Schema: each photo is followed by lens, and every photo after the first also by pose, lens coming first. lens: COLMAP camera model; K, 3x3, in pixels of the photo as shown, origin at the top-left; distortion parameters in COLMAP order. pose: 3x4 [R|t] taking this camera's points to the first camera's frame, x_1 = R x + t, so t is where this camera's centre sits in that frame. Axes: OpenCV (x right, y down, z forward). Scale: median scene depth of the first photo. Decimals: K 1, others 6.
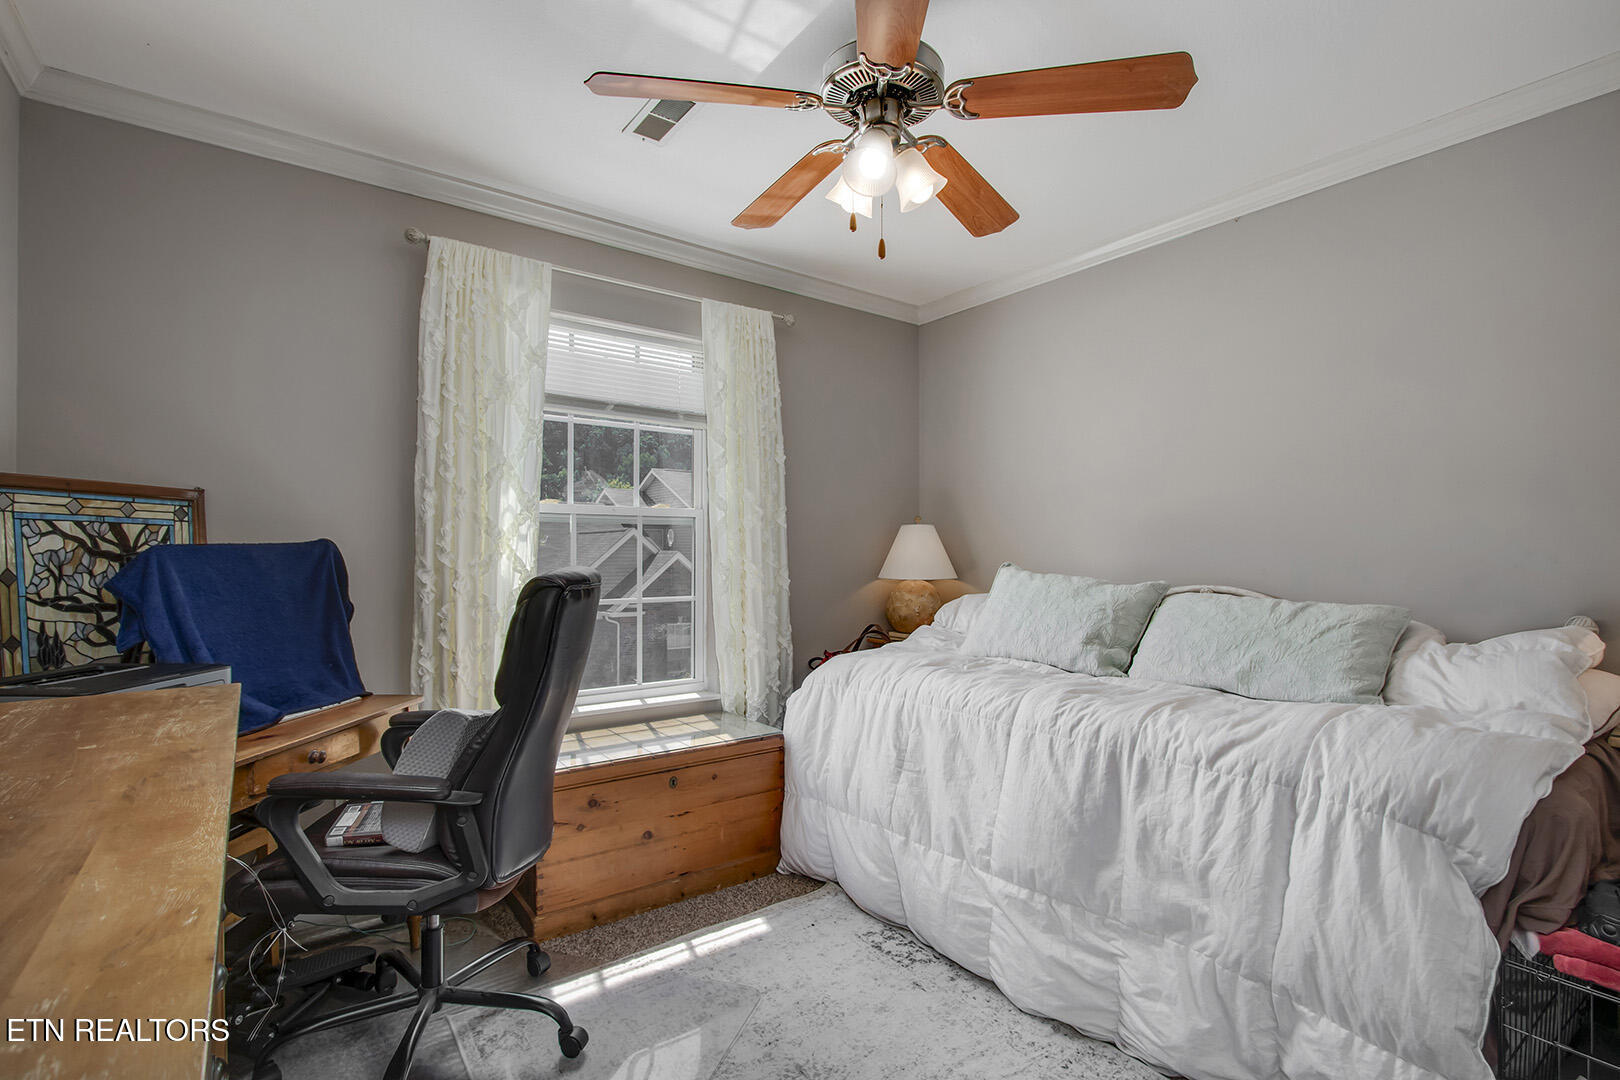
lens RADIAL K [[747.0, 0, 808.7], [0, 747.0, 546.9], [0, 0, 1]] dist [-0.020491, 0.003532]
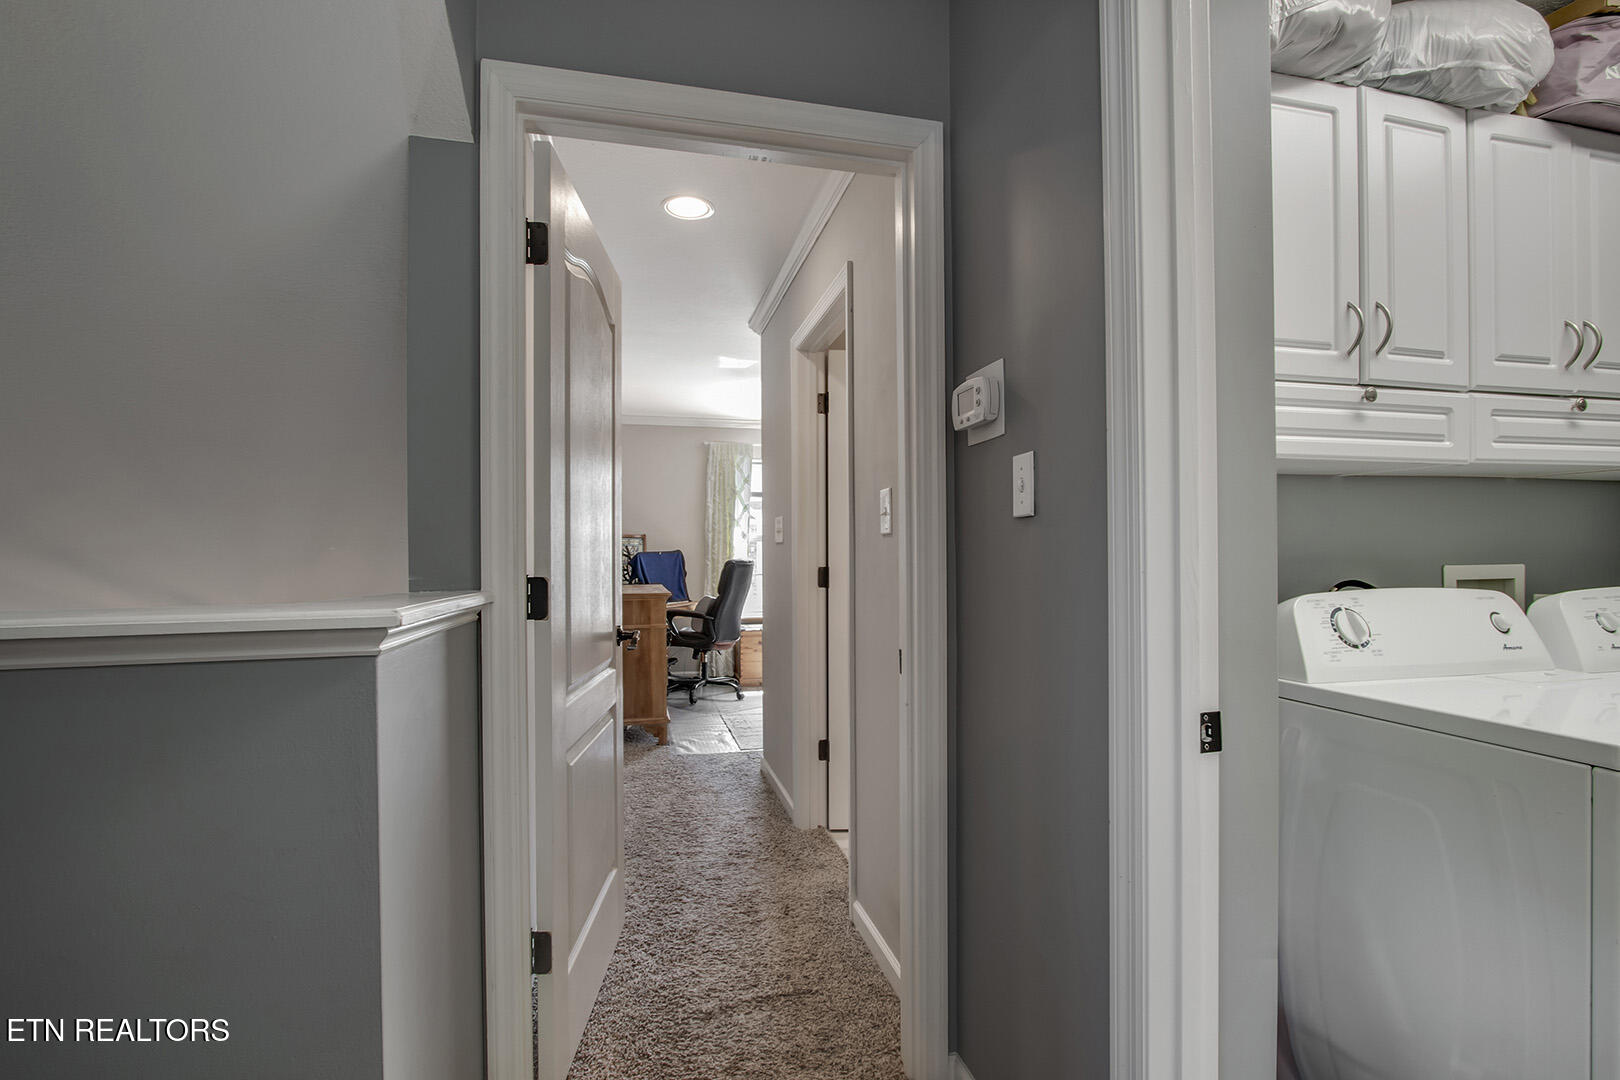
lens RADIAL K [[747.0, 0, 809.4], [0, 747.0, 542.4], [0, 0, 1]] dist [-0.020491, 0.003532]
pose [[0.919747, -0.008187, -0.392427, 1.025321], [0.005706, 0.999956, -0.007488, -0.015686], [0.392471, 0.004648, 0.919753, -1.579366]]
